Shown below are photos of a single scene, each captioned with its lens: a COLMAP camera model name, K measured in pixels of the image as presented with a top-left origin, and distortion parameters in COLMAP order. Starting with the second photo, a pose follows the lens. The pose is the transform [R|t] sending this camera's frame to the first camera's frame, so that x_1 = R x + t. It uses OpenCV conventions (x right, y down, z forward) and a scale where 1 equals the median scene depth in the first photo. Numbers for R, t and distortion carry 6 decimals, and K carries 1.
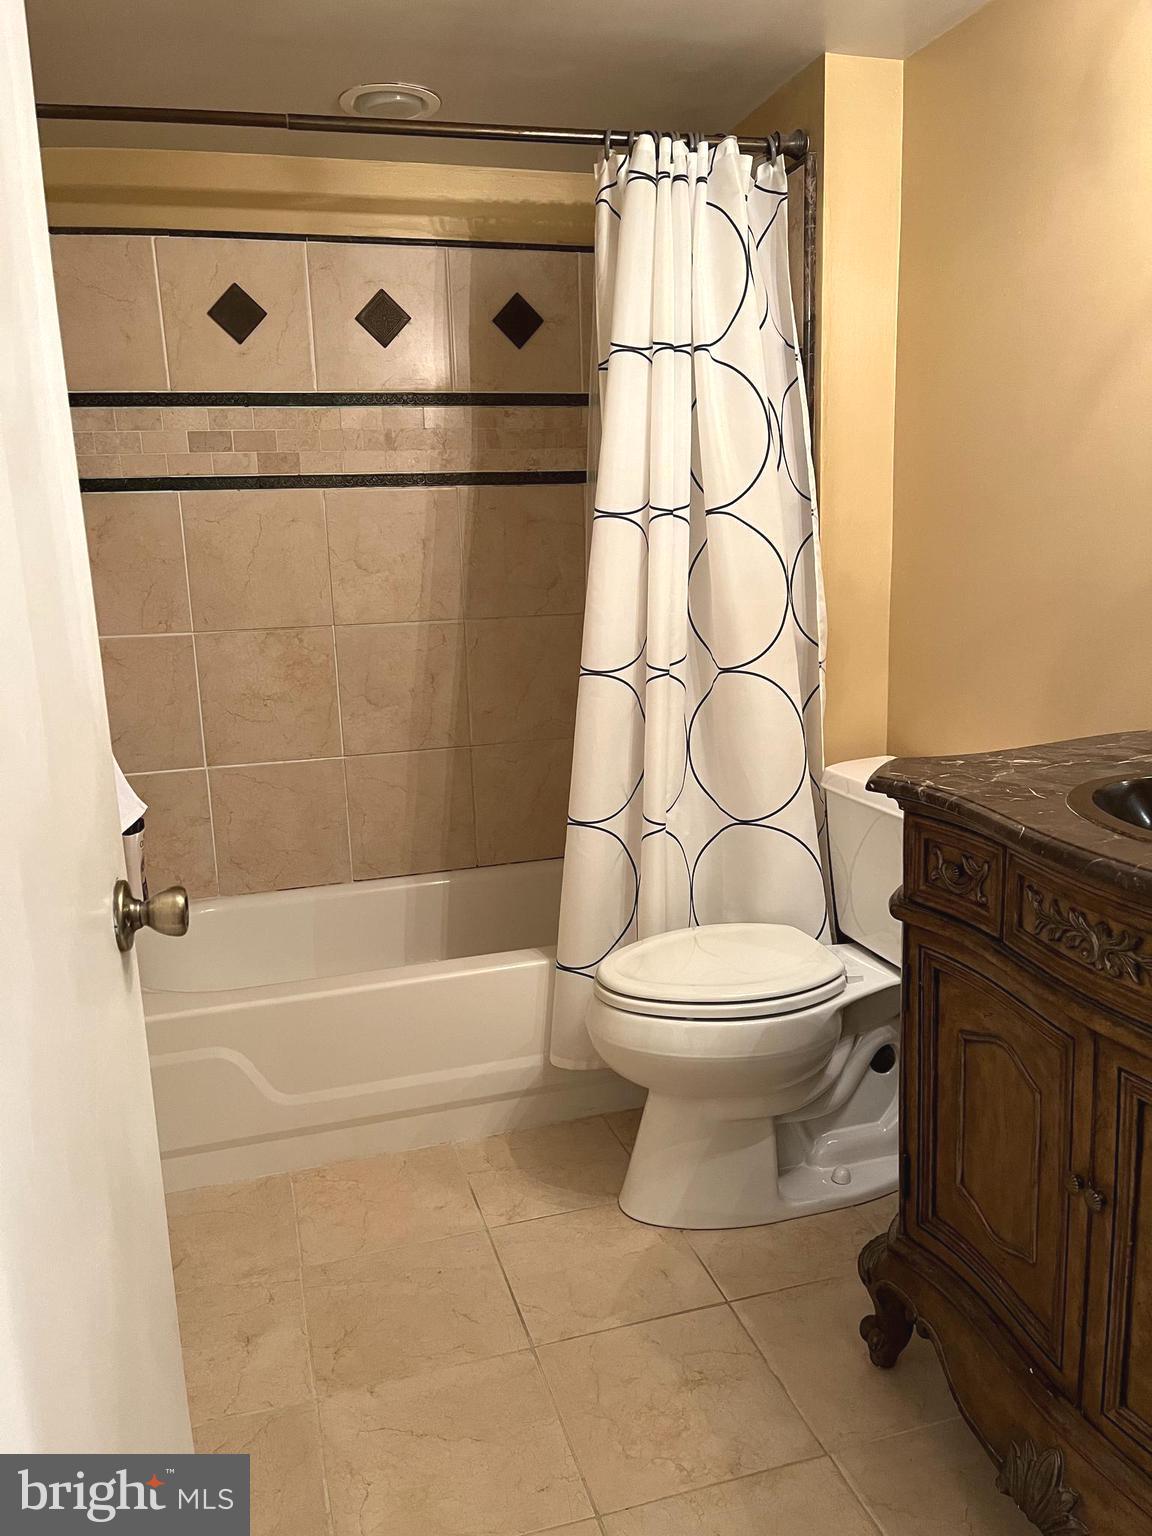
lens RADIAL K [[1158.2, 0, 572.0], [0, 1158.2, 763.8], [0, 0, 1]] dist [0.022751, -0.000272]
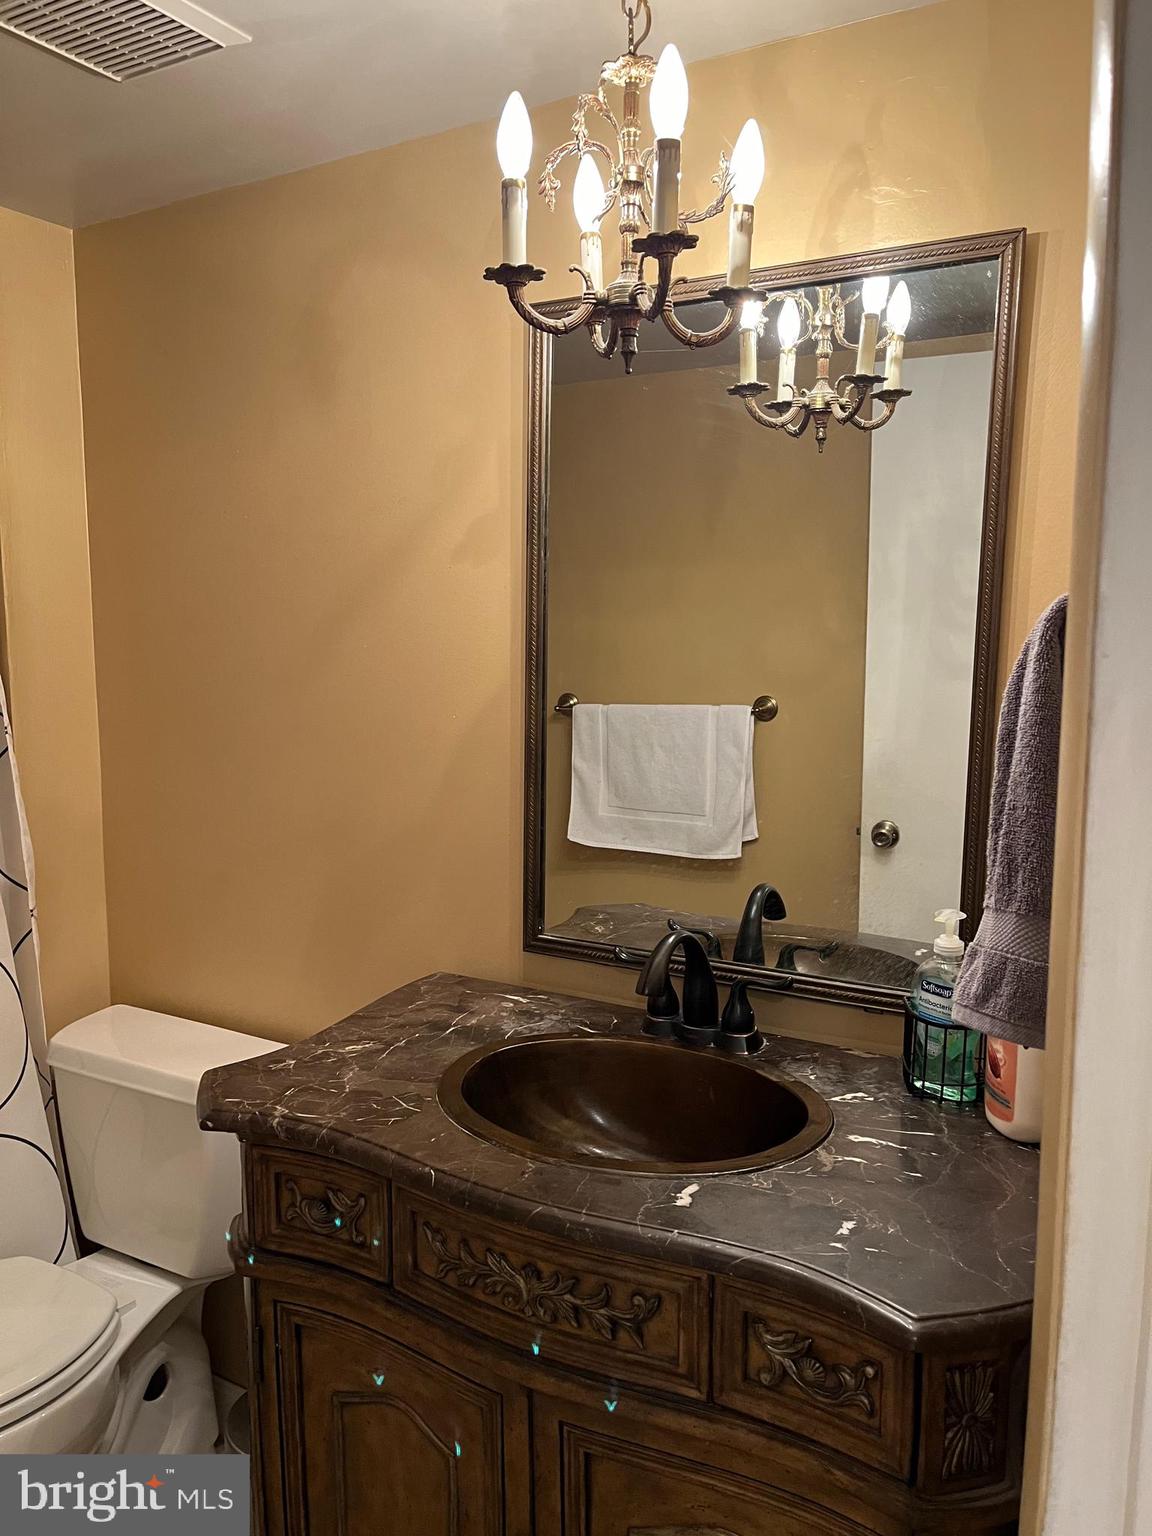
lens RADIAL K [[1158.2, 0, 572.6], [0, 1158.2, 775.6], [0, 0, 1]] dist [0.022751, -0.000272]
pose [[0.728850, -0.043250, 0.683306, -0.108595], [0.108571, 0.992676, -0.052975, -0.165168], [-0.676011, 0.112798, 0.728208, 0.231985]]
